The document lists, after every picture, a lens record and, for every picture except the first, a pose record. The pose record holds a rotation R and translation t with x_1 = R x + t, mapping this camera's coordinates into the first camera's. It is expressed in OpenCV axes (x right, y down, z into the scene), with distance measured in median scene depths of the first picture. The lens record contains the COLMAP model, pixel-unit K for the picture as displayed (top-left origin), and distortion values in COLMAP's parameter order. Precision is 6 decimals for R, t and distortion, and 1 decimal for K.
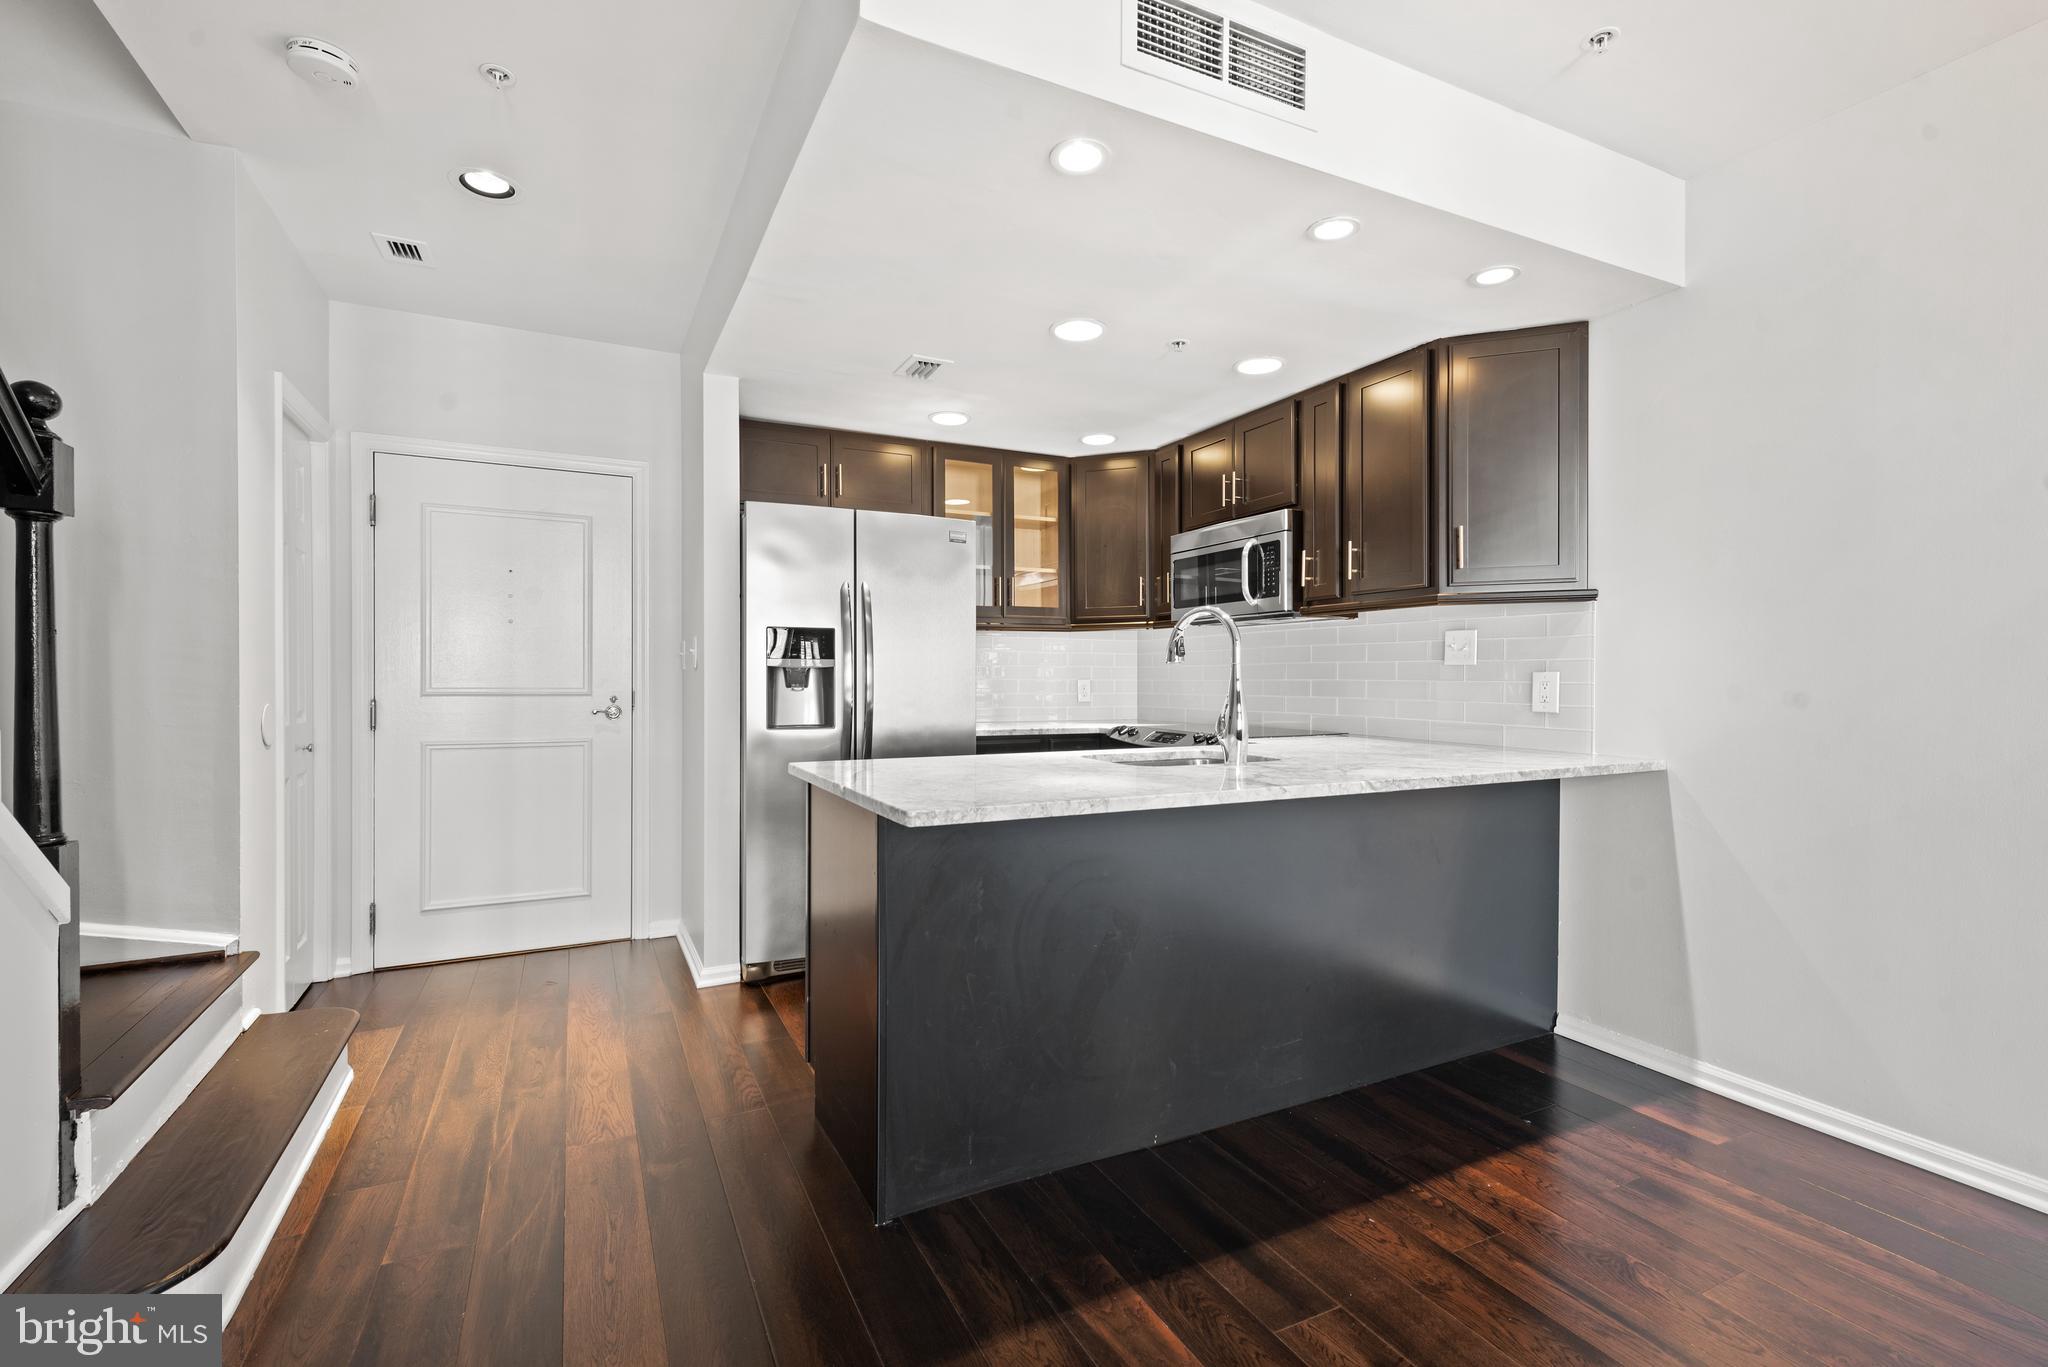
lens RADIAL K [[917.8, 0, 1017.1], [0, 917.8, 682.5], [0, 0, 1]] dist [0.014947, 0.000038]
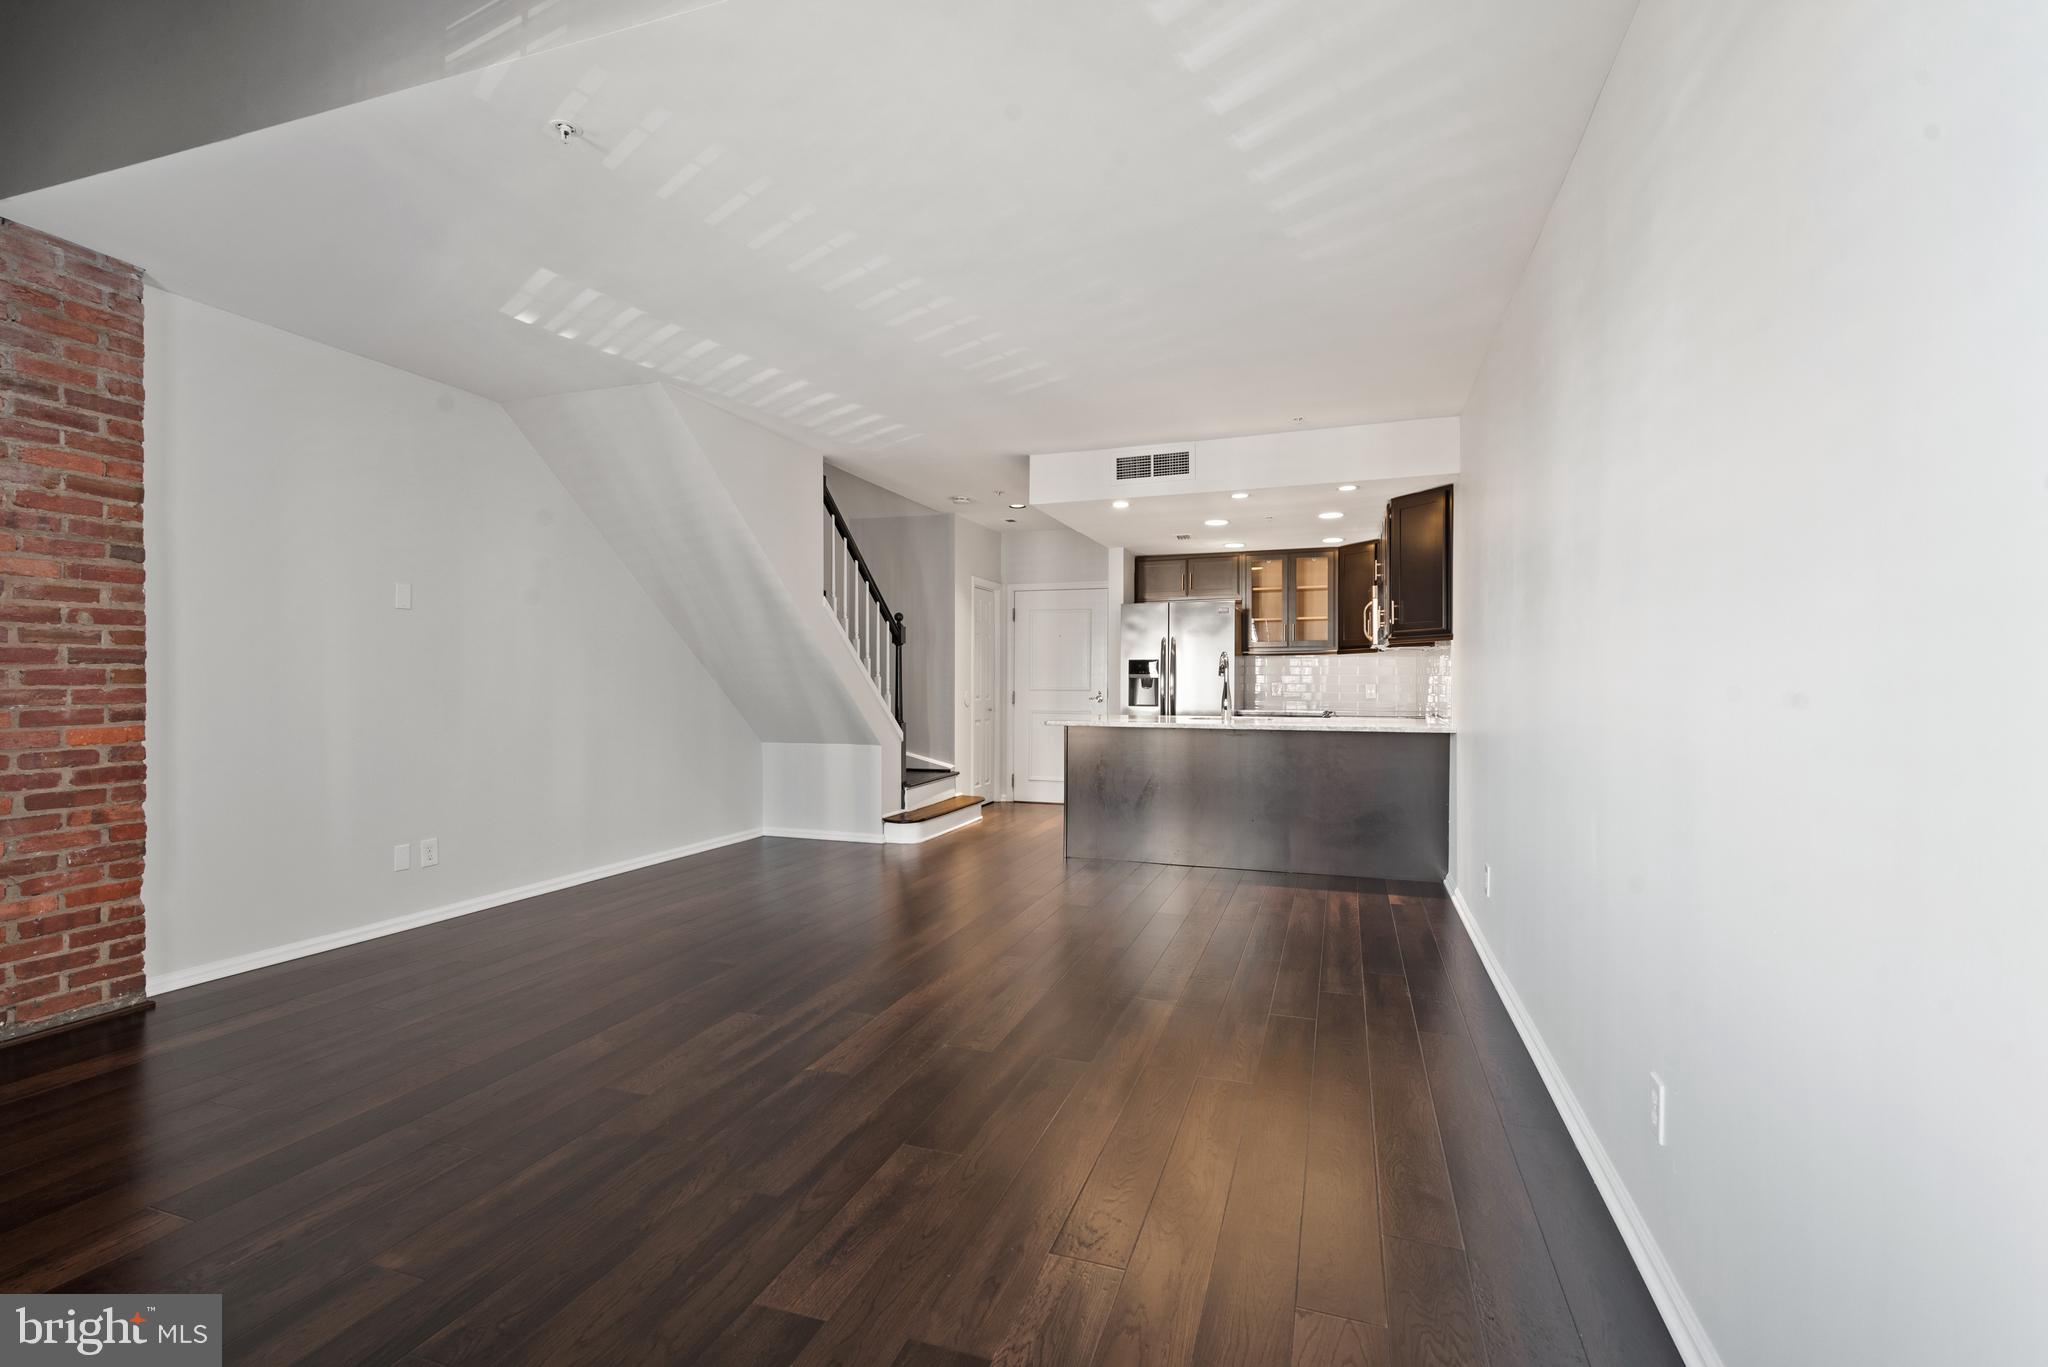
lens RADIAL K [[896.1, 0, 1027.2], [0, 896.1, 682.0], [0, 0, 1]] dist [0.014698, -0.006232]
pose [[0.707497, -0.001215, -0.706715, 1.016131], [-0.003835, 0.999977, -0.005558, 0.006159], [0.706706, 0.006642, 0.707477, -0.663426]]
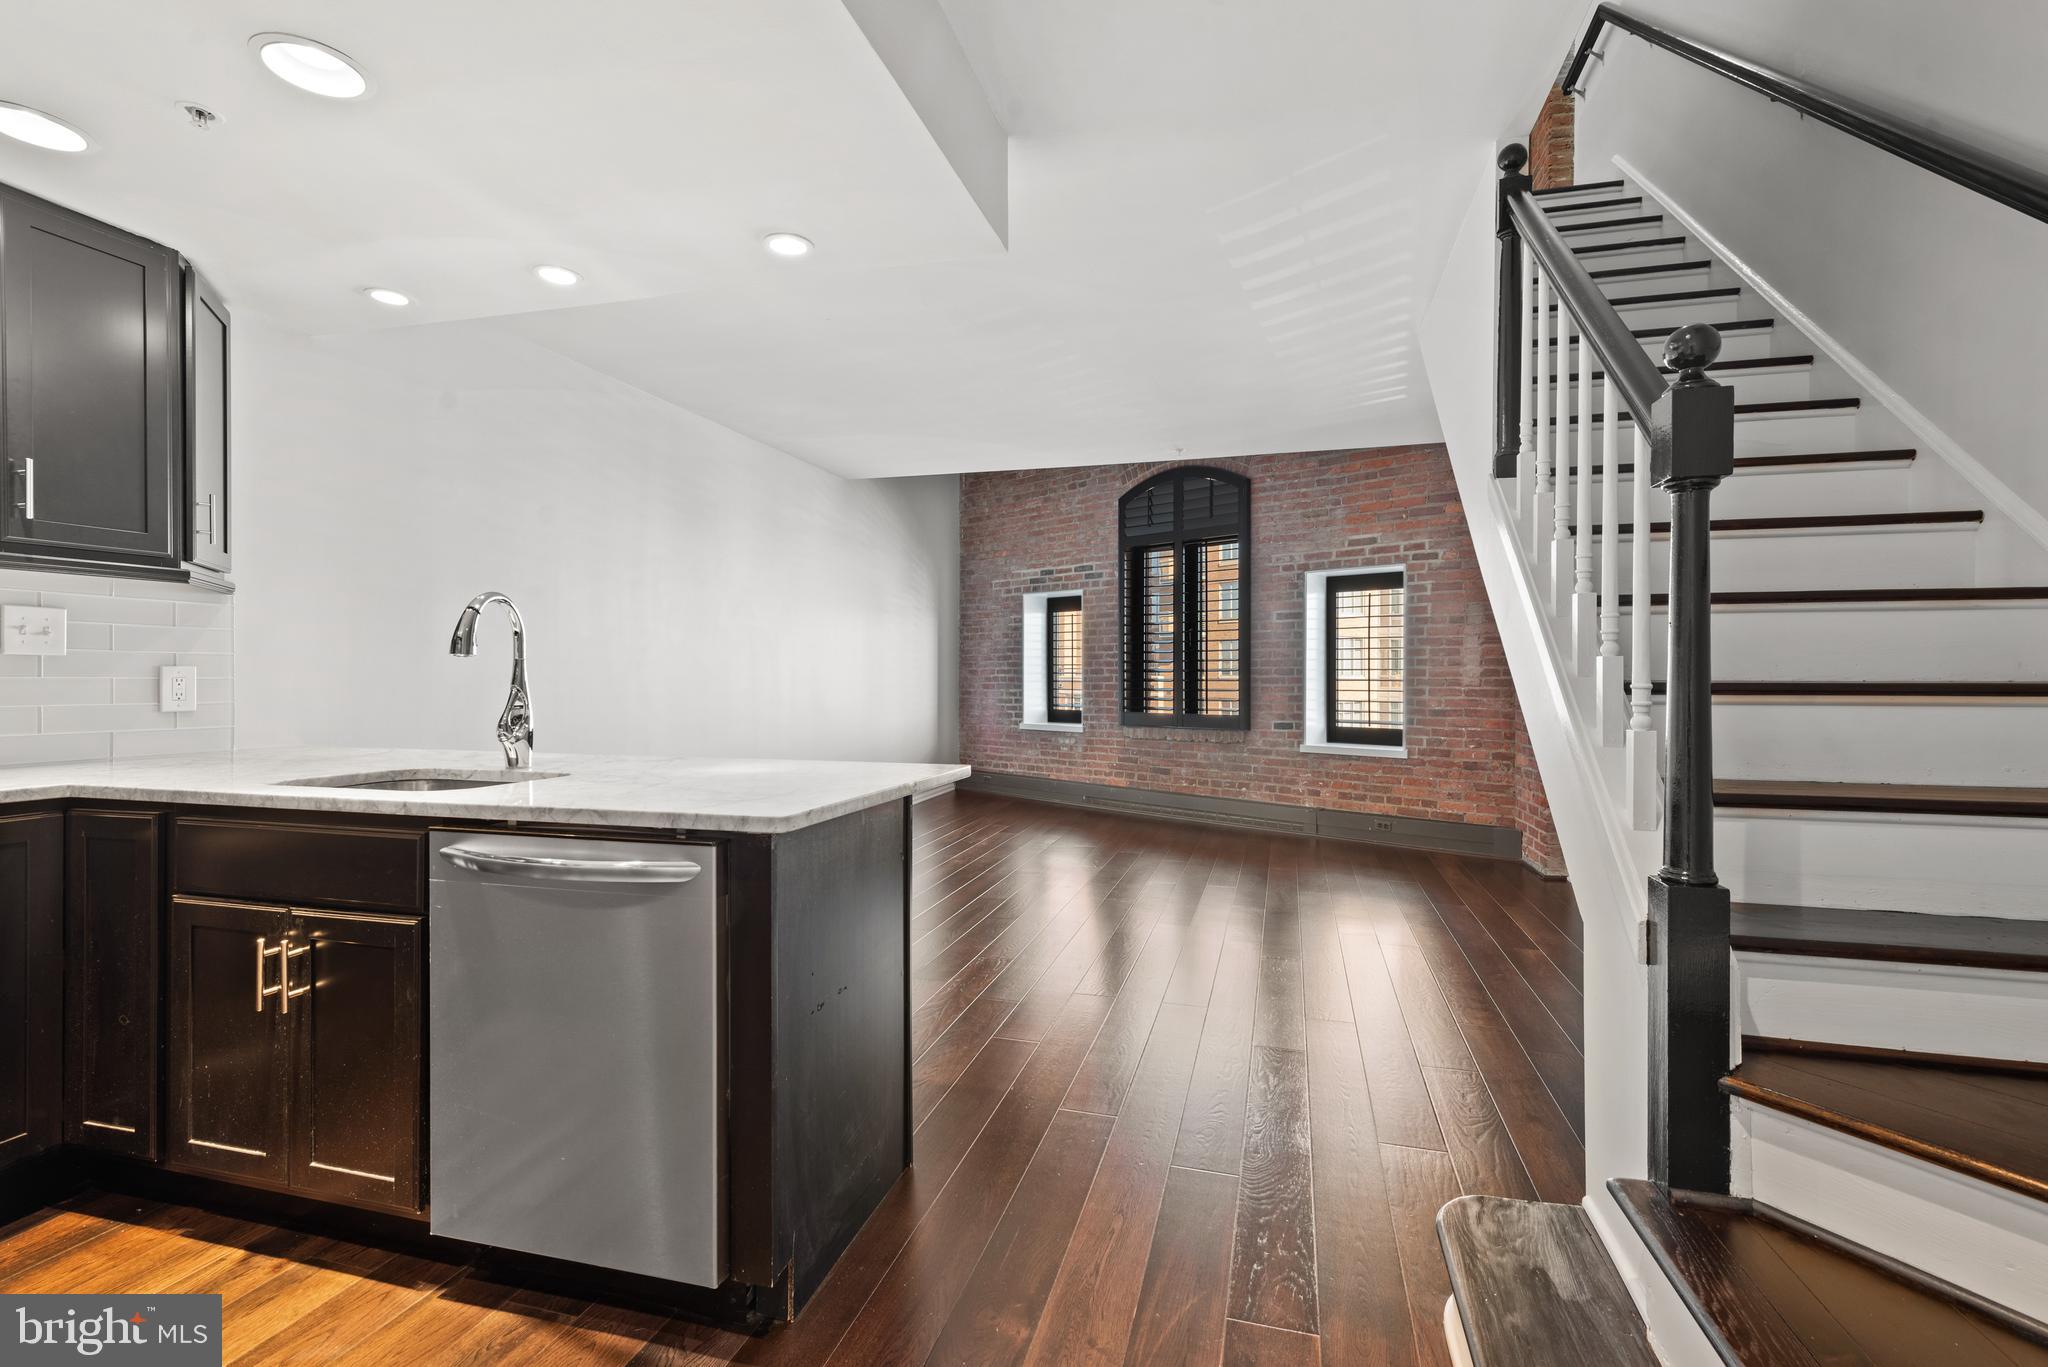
lens RADIAL K [[896.1, 0, 1027.2], [0, 896.1, 682.0], [0, 0, 1]] dist [0.014698, -0.006232]
pose [[-0.741953, -0.005809, 0.670426, -0.522370], [0.003670, 0.999912, 0.012727, -0.003723], [-0.670442, 0.011903, -0.741867, 0.906336]]
